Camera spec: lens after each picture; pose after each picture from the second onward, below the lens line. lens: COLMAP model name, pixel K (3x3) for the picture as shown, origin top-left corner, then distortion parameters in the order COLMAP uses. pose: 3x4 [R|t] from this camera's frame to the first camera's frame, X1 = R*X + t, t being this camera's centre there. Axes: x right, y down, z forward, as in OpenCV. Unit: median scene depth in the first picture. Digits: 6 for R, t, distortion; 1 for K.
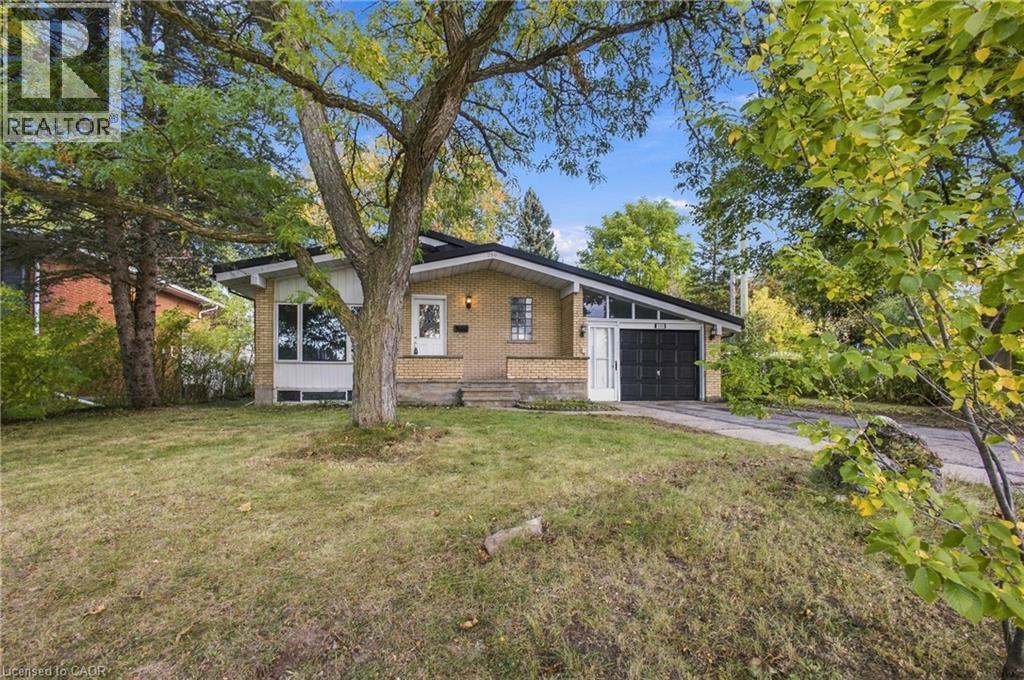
lens RADIAL K [[439.5, 0, 512.9], [0, 439.5, 339.3], [0, 0, 1]] dist [-0.007180, 0.006931]
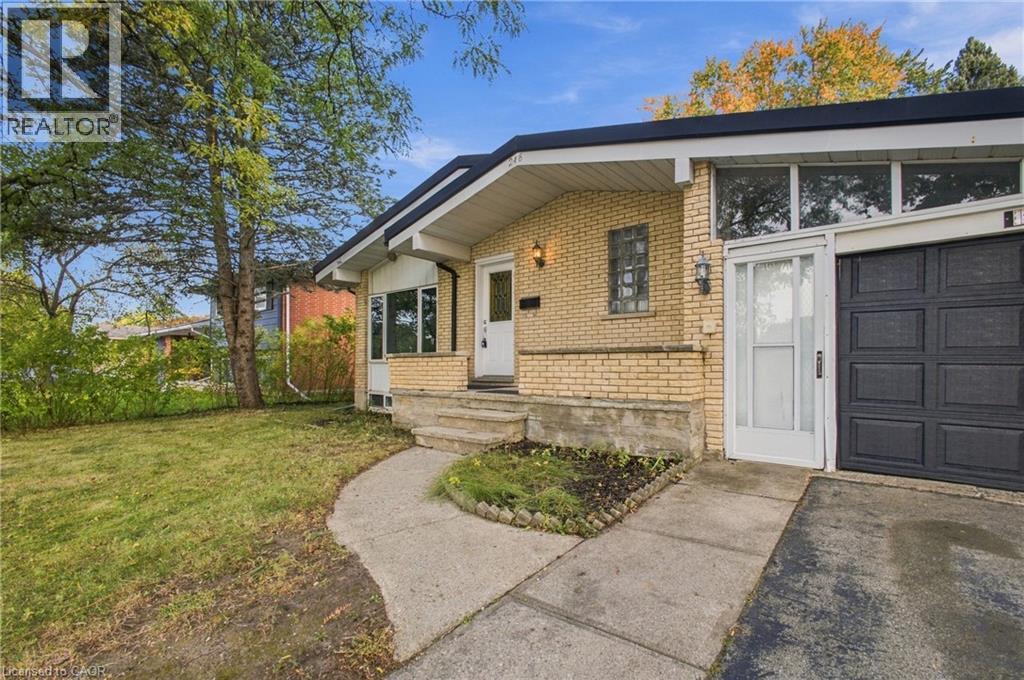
lens RADIAL K [[439.5, 0, 512.9], [0, 439.5, 339.3], [0, 0, 1]] dist [-0.007180, 0.006931]
pose [[0.676805, -0.045141, -0.734777, 0.327149], [0.074809, 0.997169, 0.007646, 0.020846], [0.732351, -0.060143, 0.678266, 0.607153]]
